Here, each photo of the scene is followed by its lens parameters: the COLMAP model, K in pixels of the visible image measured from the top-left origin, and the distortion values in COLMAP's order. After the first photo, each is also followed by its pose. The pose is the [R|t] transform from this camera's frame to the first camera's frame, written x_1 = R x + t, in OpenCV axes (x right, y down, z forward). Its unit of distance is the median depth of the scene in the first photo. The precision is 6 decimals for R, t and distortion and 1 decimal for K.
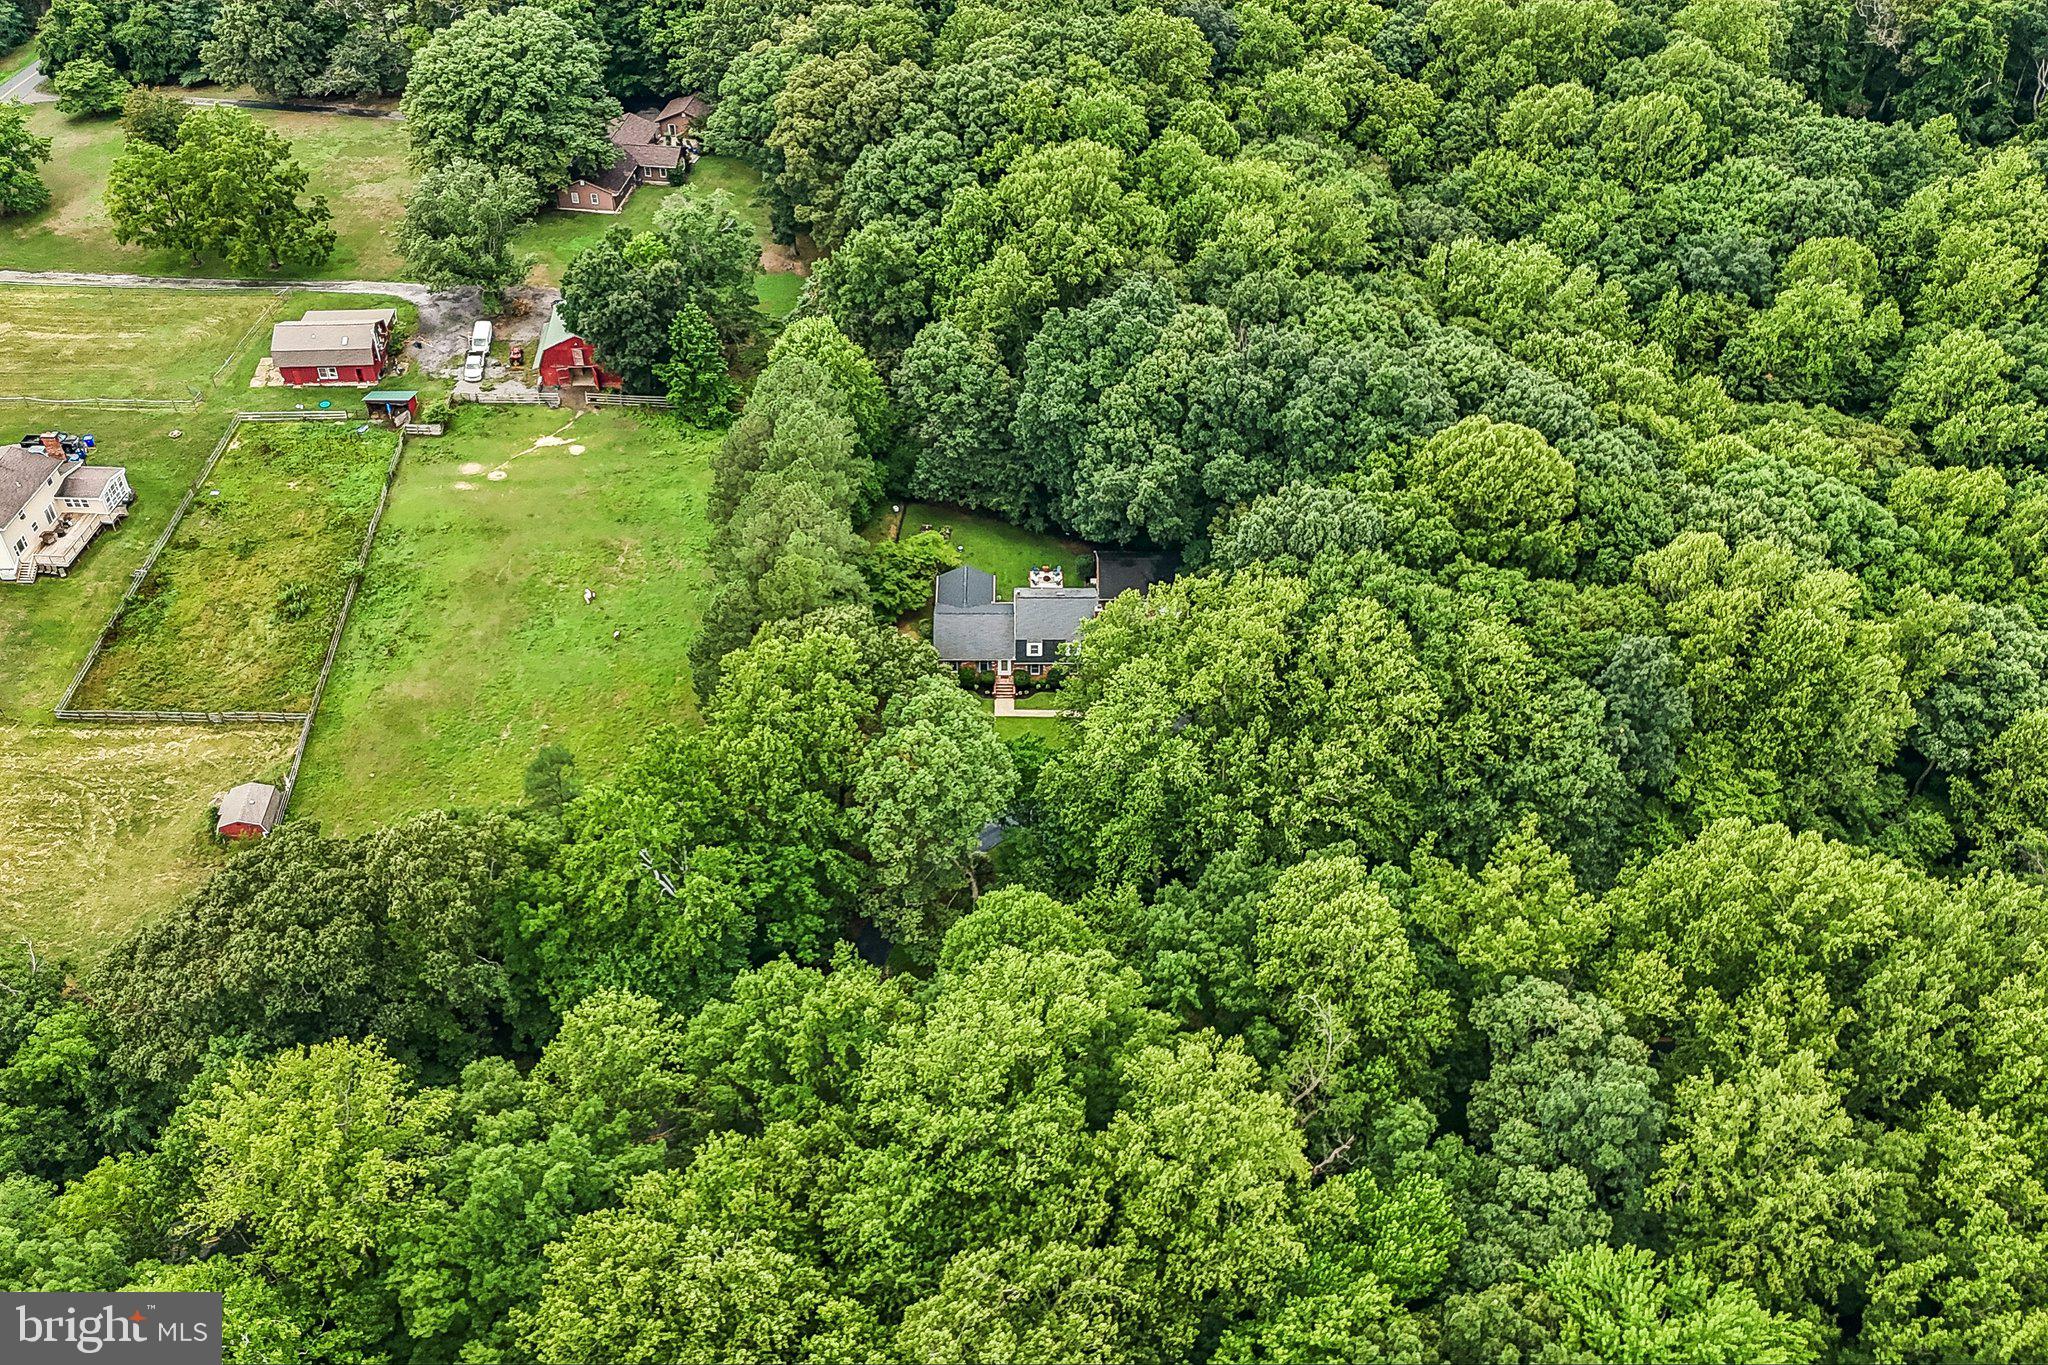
lens RADIAL K [[1828.8, 0, 1024.0], [0, 1828.8, 682.5], [0, 0, 1]] dist [0.080508, -0.009281]
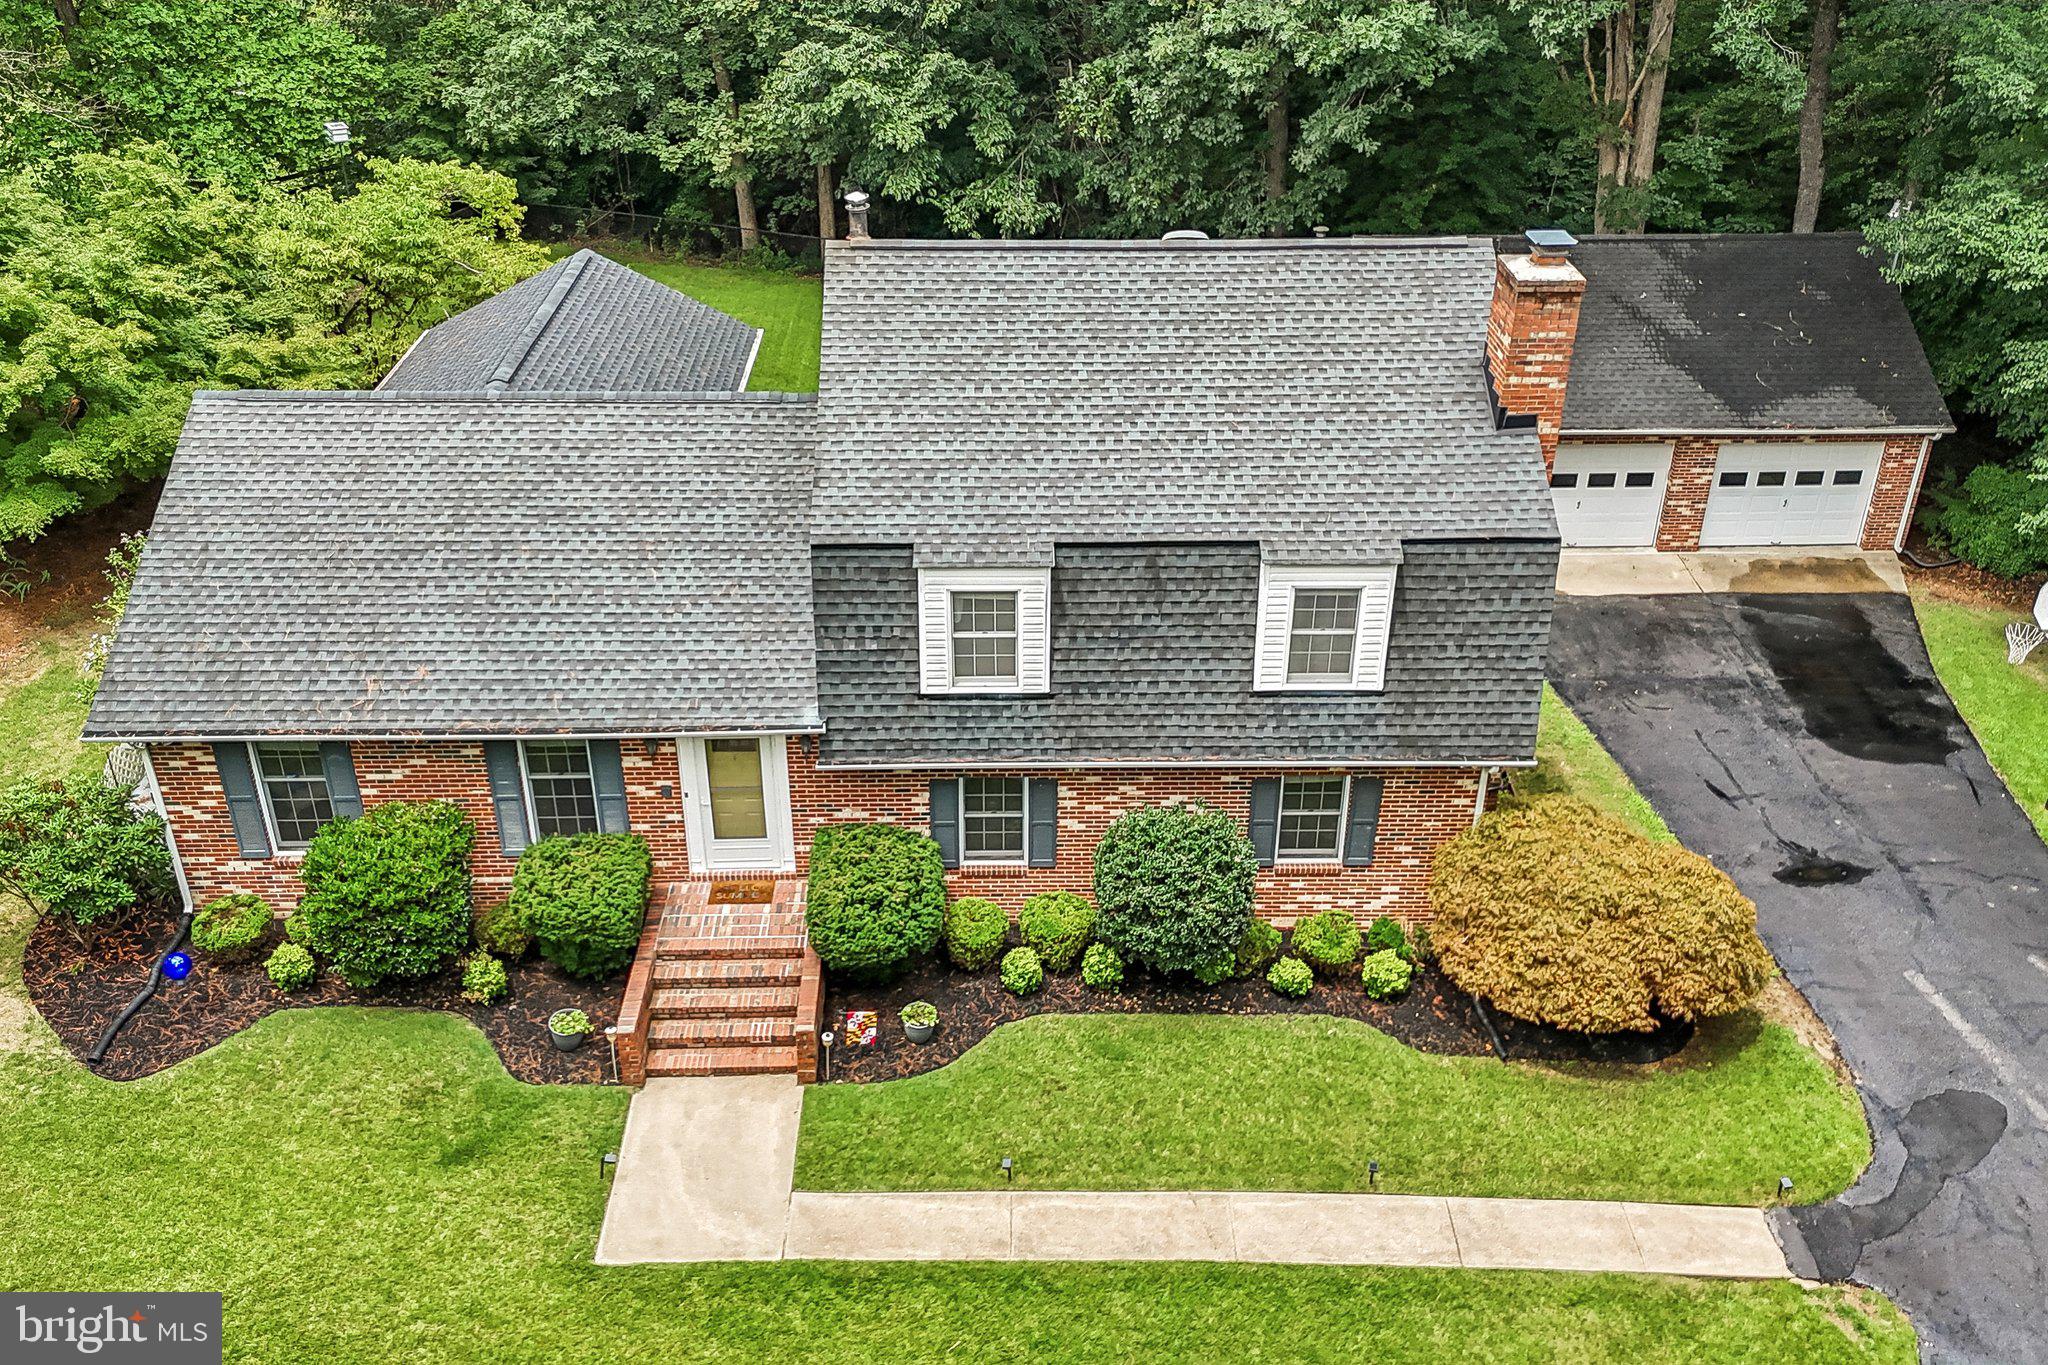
lens RADIAL K [[1845.0, 0, 1033.4], [0, 1845.0, 635.2], [0, 0, 1]] dist [0.039523, -0.002812]
pose [[0.999819, -0.007393, 0.017502, 0.006385], [0.010453, 0.983285, -0.181770, 0.002664], [-0.015865, 0.181920, 0.983185, 0.838524]]
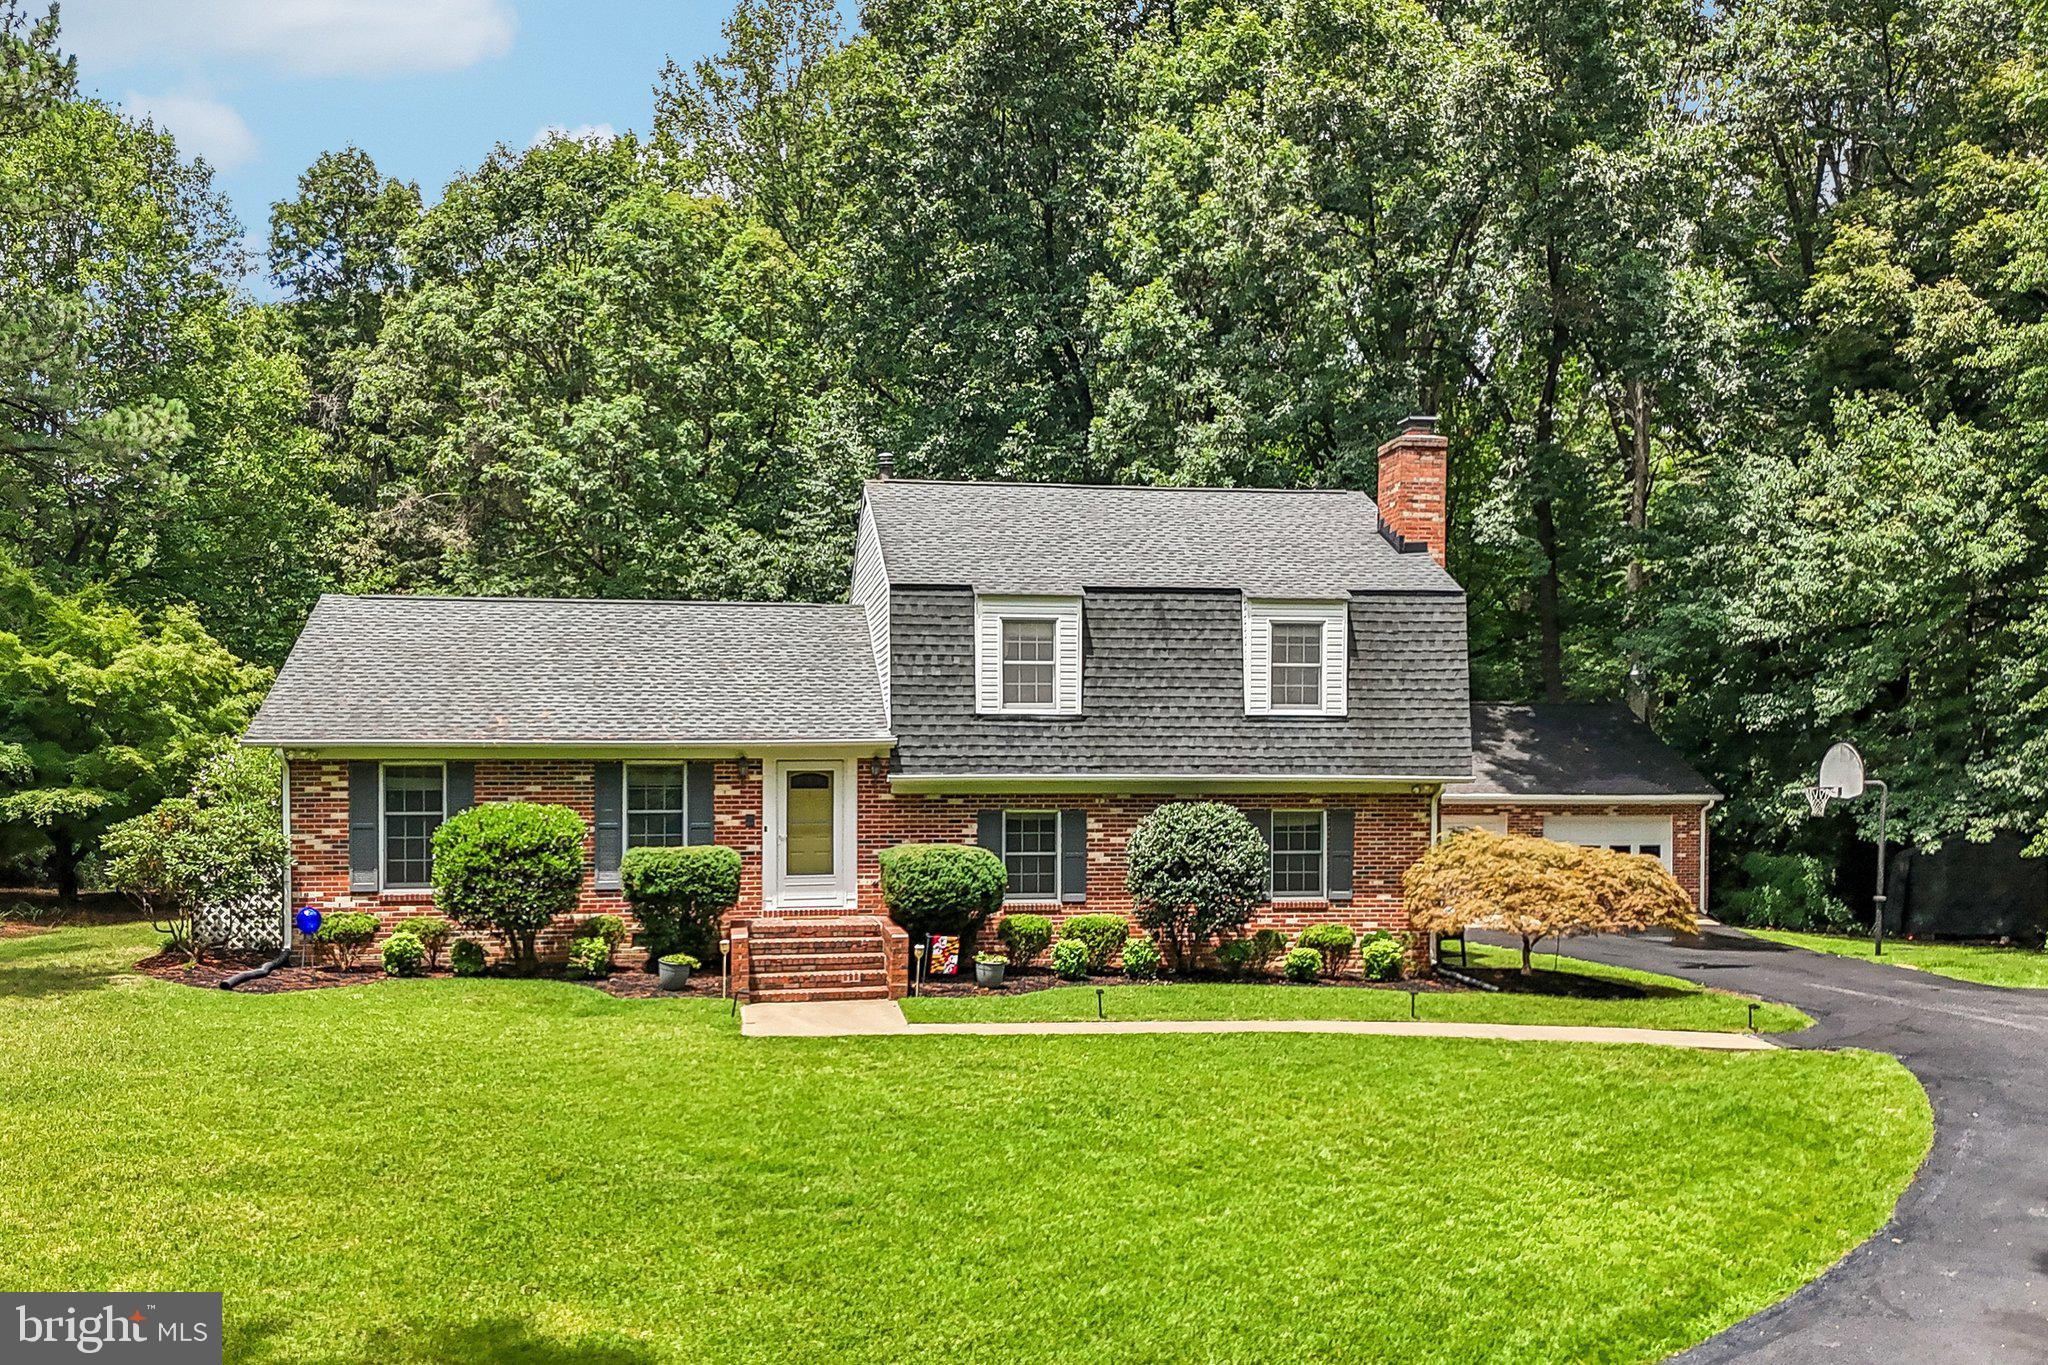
lens RADIAL K [[1866.7, 0, 1017.5], [0, 1866.7, 729.0], [0, 0, 1]] dist [0.045777, 0.009507]
pose [[0.987747, 0.005265, 0.155978, -0.016300], [0.098248, 0.755562, -0.647667, 0.073515], [-0.121261, 0.655055, 0.745787, 0.848174]]
